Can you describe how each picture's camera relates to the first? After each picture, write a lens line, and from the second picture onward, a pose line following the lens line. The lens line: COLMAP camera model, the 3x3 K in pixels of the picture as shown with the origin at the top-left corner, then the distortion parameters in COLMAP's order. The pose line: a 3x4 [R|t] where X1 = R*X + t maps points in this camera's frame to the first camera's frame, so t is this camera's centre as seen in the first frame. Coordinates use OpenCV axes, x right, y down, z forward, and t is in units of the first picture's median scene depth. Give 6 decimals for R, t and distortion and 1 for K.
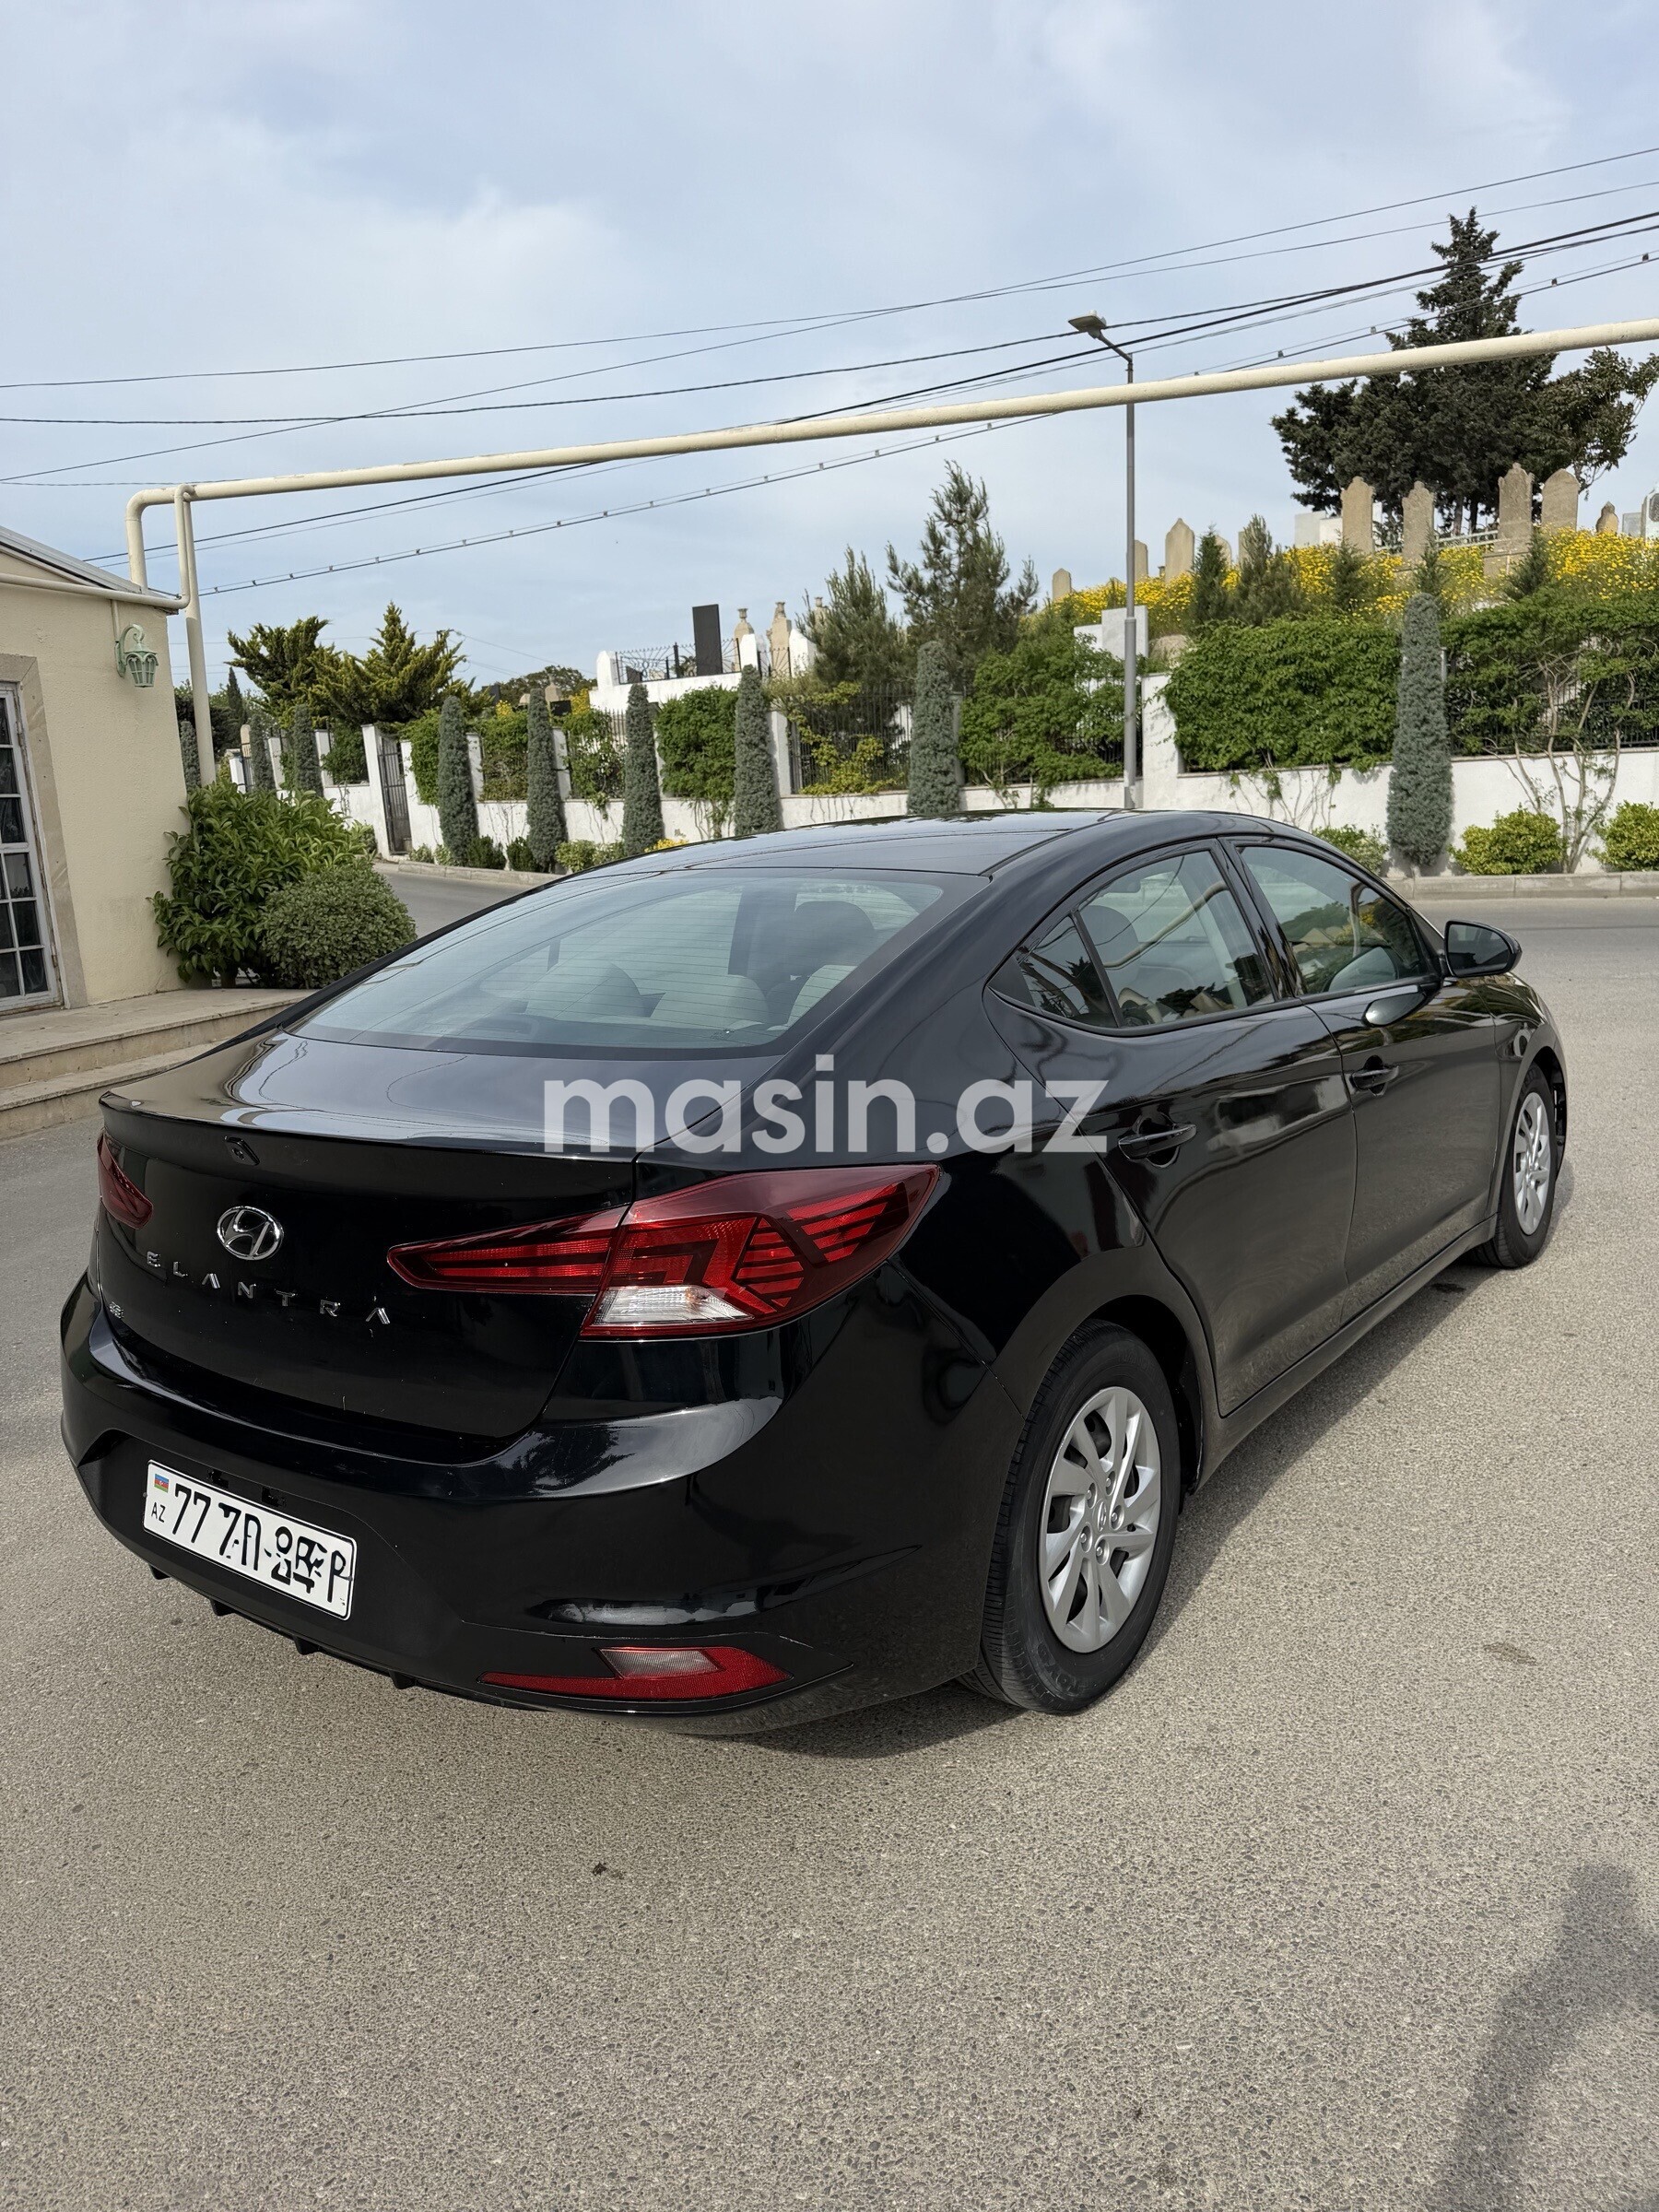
lens RADIAL K [[1540.4, 0, 792.0], [0, 1540.4, 1156.9], [0, 0, 1]] dist [-0.004143, -0.036767]
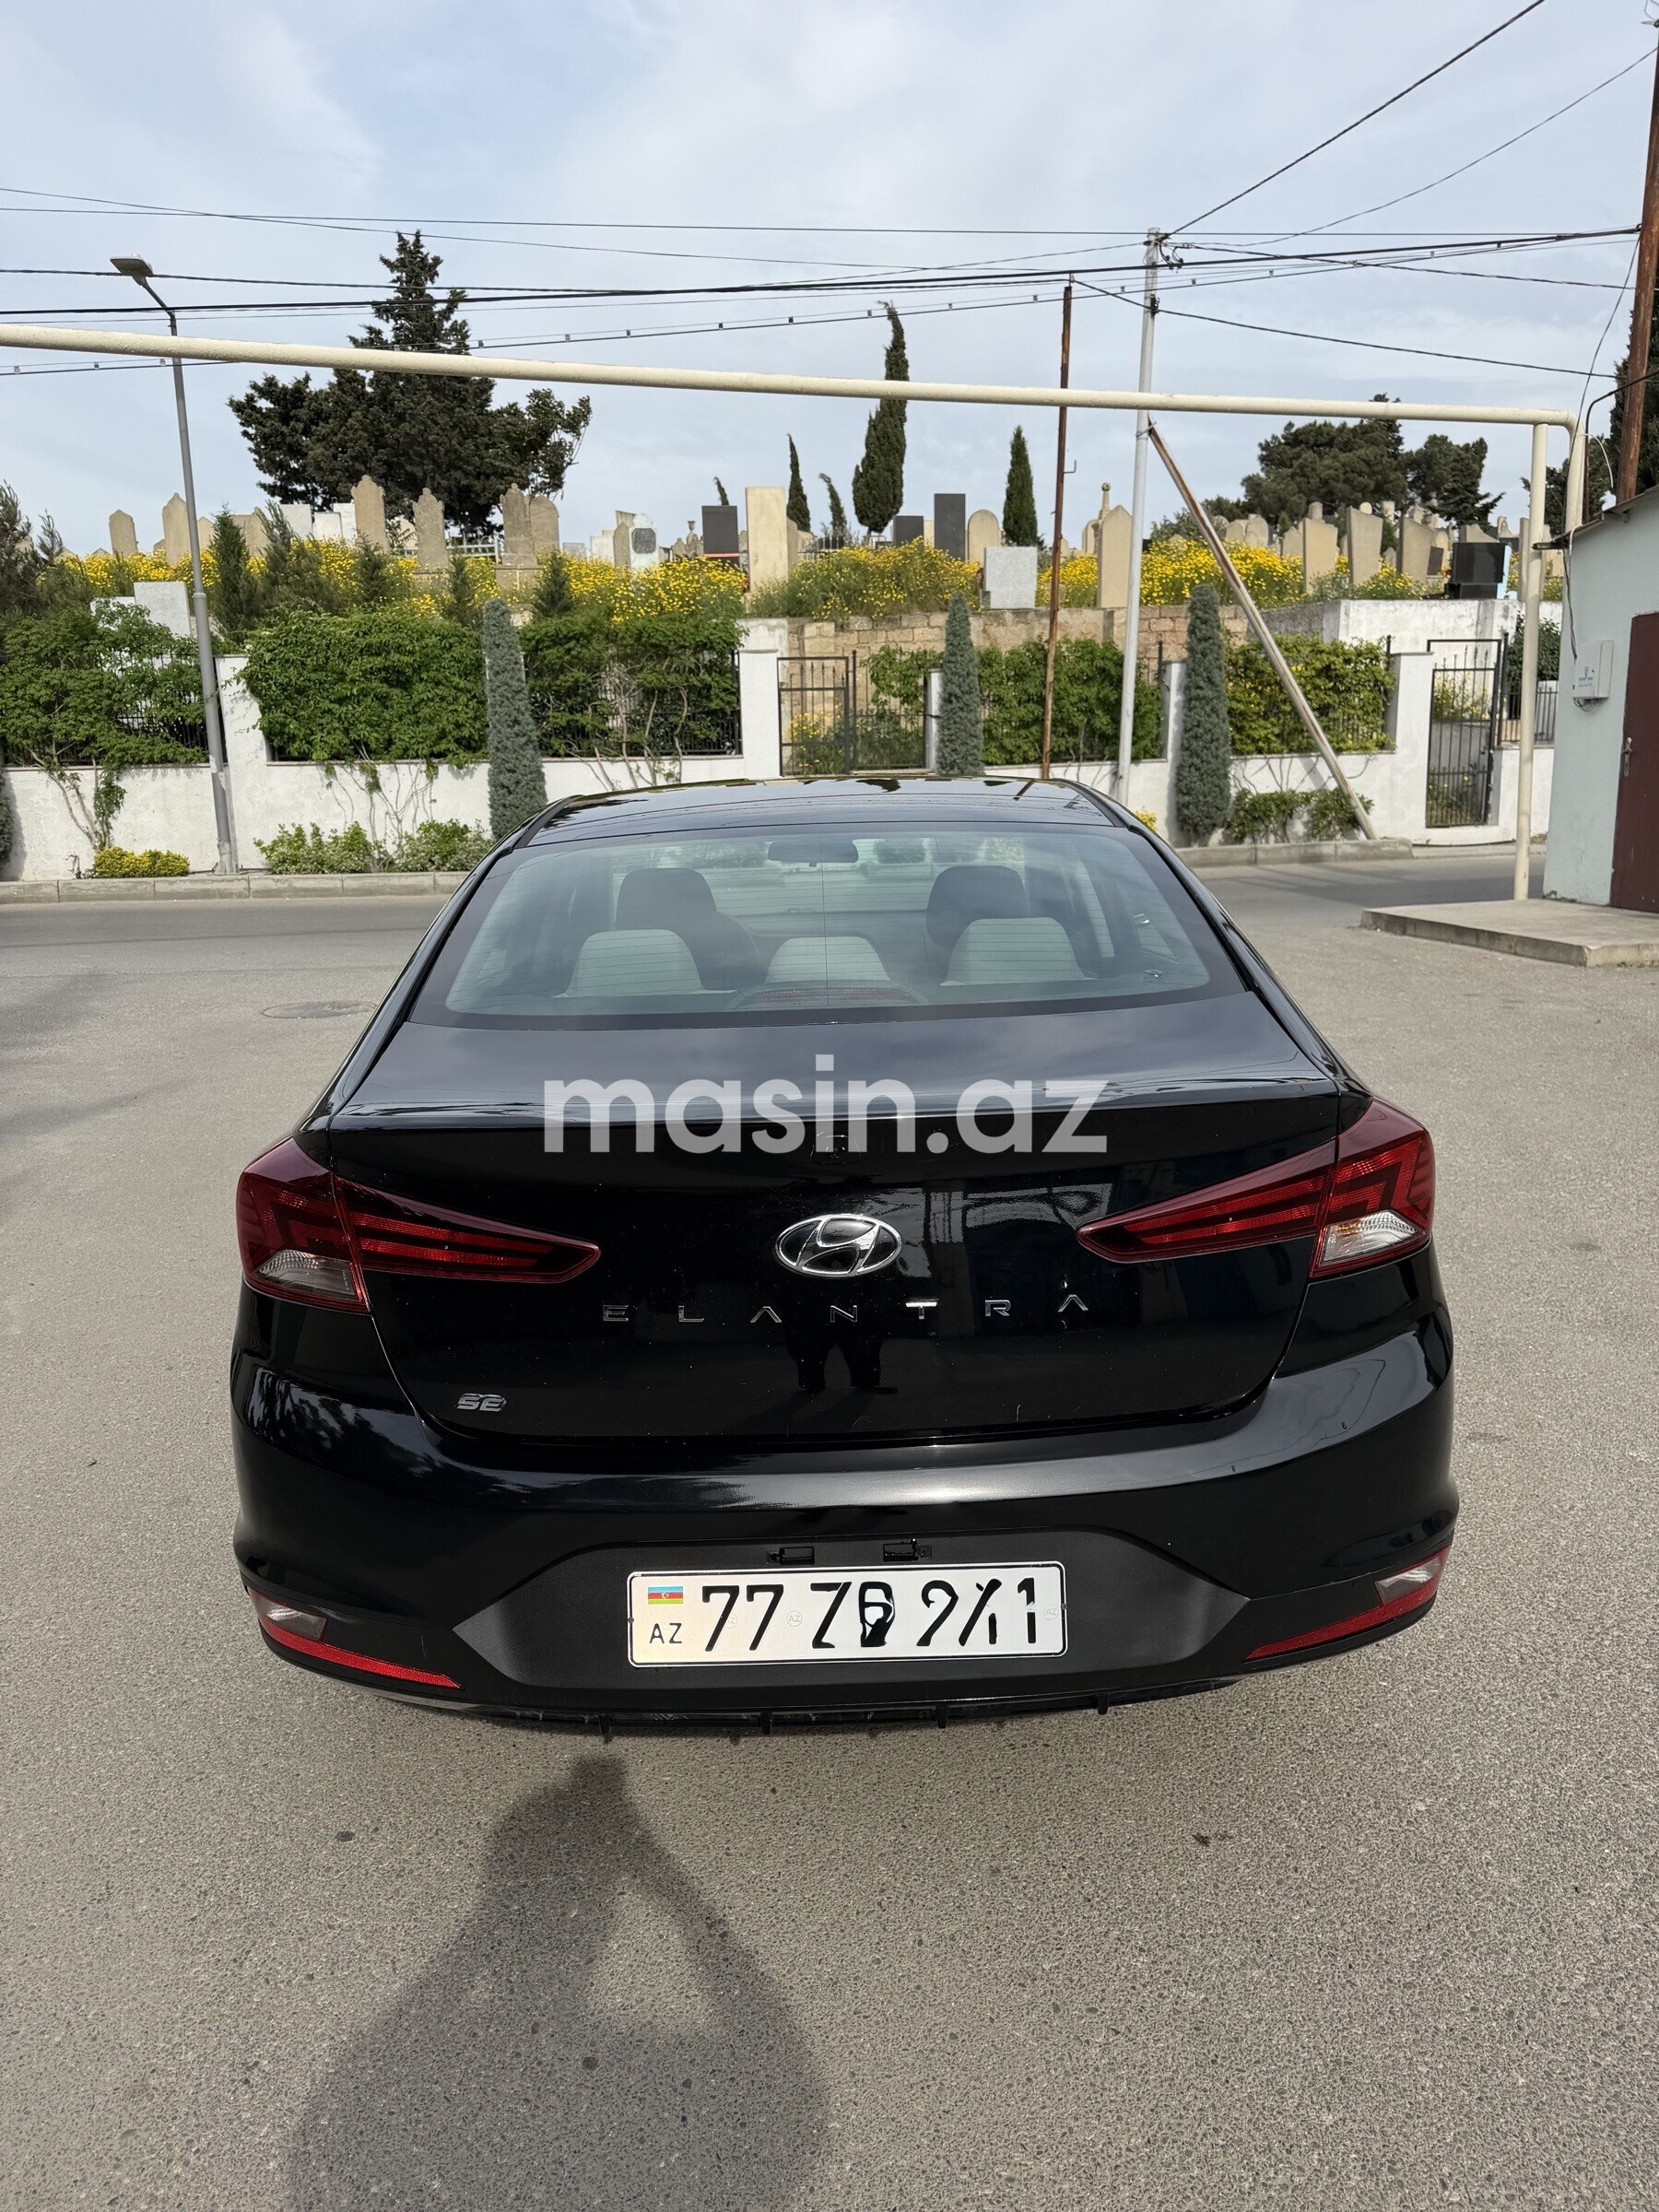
lens RADIAL K [[1579.2, 0, 823.1], [0, 1579.2, 1125.0], [0, 0, 1]] dist [-0.005438, -0.027727]
pose [[0.782472, -0.094605, 0.615457, -0.104998], [0.109515, 0.993893, 0.013543, -0.002990], [-0.612980, 0.056805, 0.788054, 0.040873]]
